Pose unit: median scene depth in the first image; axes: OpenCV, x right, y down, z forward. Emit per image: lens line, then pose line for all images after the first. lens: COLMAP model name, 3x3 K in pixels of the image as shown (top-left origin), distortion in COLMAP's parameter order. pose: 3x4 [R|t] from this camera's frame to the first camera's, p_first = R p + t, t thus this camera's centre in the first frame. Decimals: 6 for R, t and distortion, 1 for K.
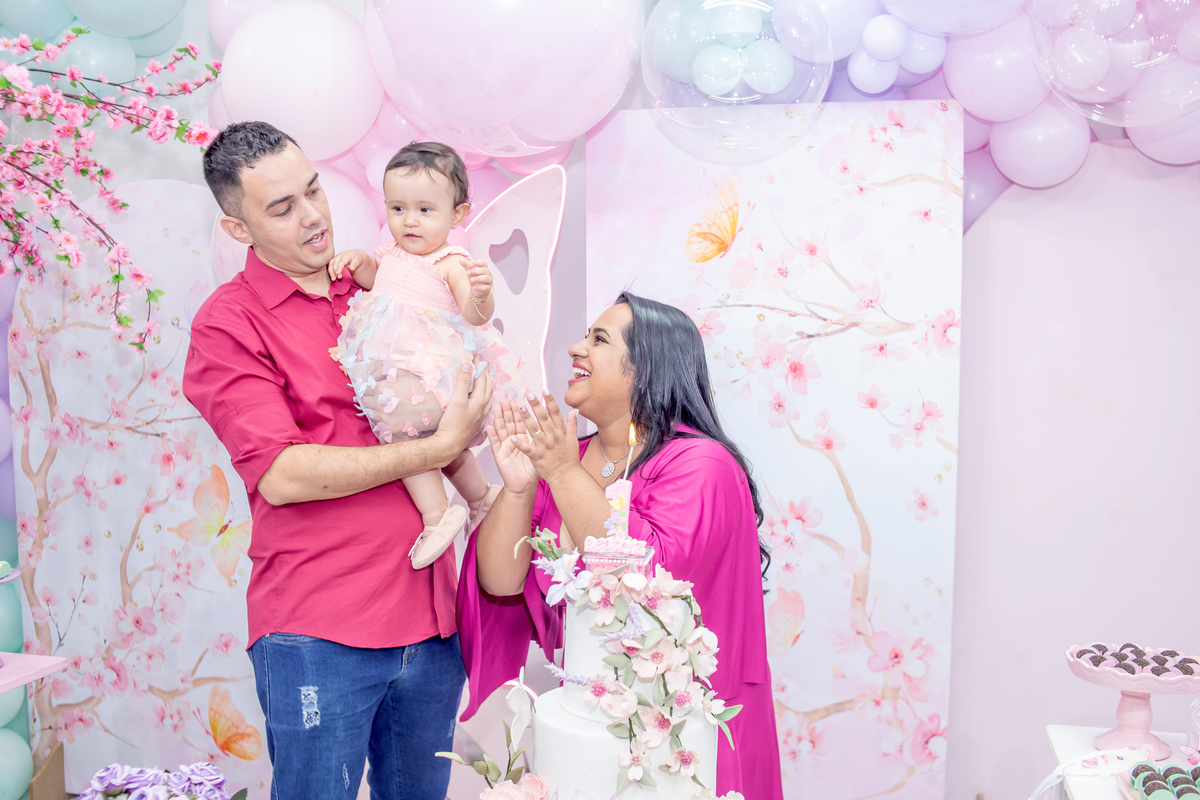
lens RADIAL K [[1116.4, 0, 628.1], [0, 1116.4, 379.3], [0, 0, 1]] dist [-0.106837, 0.000000]
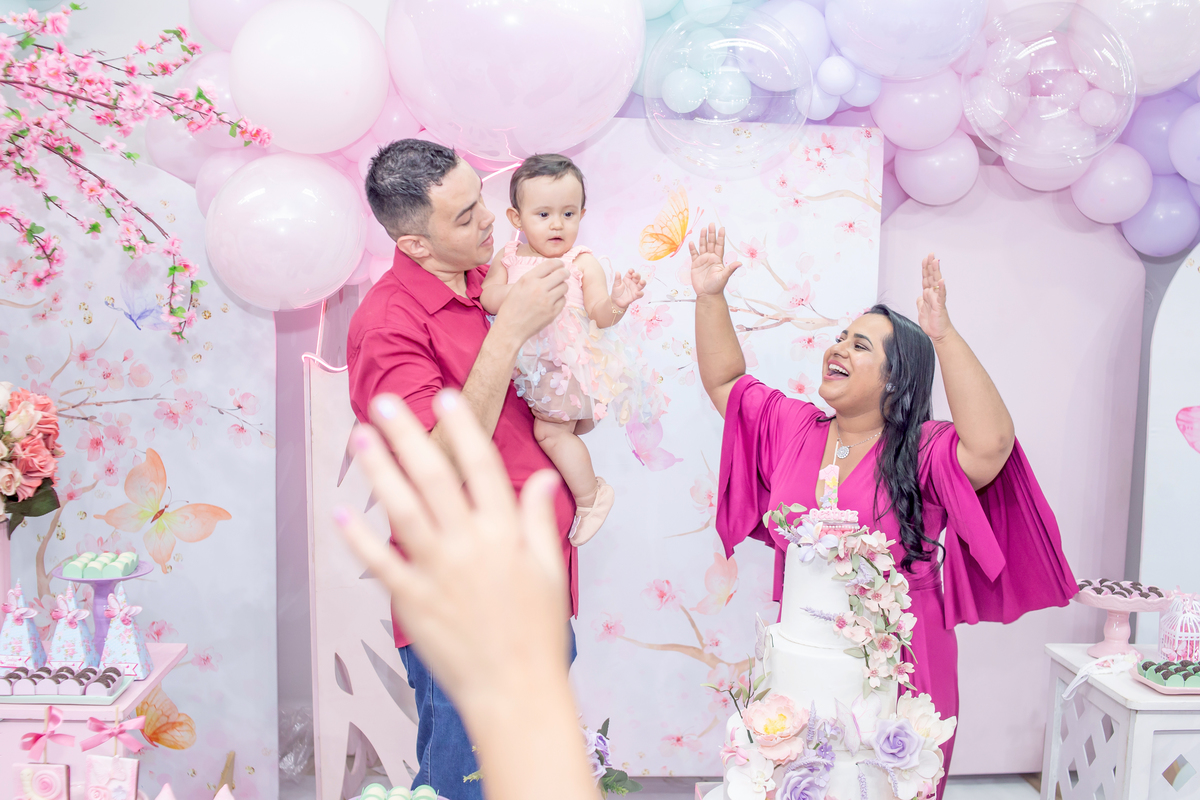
lens RADIAL K [[1205.4, 0, 587.0], [0, 1205.4, 346.0], [0, 0, 1]] dist [-0.107171, 0.000000]
pose [[0.964636, 0.009514, 0.263413, -0.317059], [-0.010728, 0.999937, 0.003171, -0.023963], [-0.263367, -0.005885, 0.964678, -0.134269]]
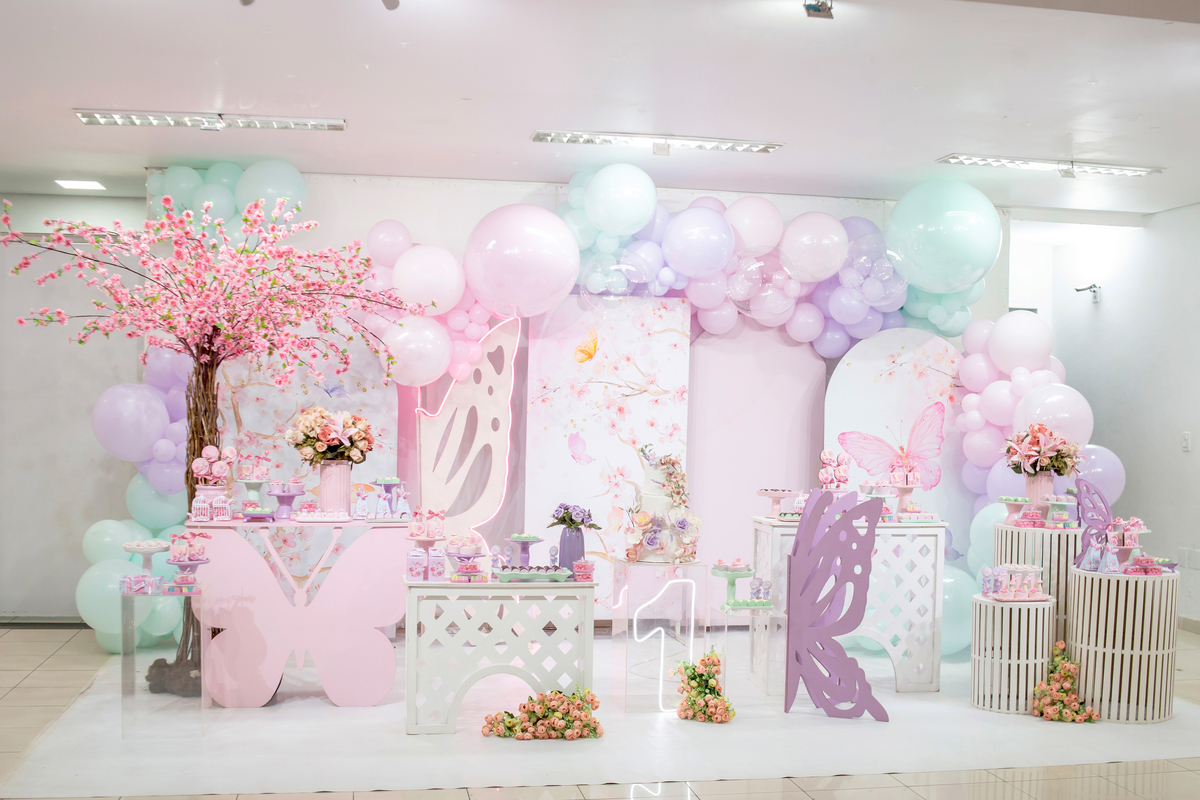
lens RADIAL K [[1205.4, 0, 598.1], [0, 1205.4, 405.4], [0, 0, 1]] dist [-0.107171, 0.000000]
pose [[0.925492, 0.010632, 0.378618, -0.853119], [-0.000262, 0.999624, -0.027429, 0.050986], [-0.378767, 0.025286, 0.925147, -1.321197]]
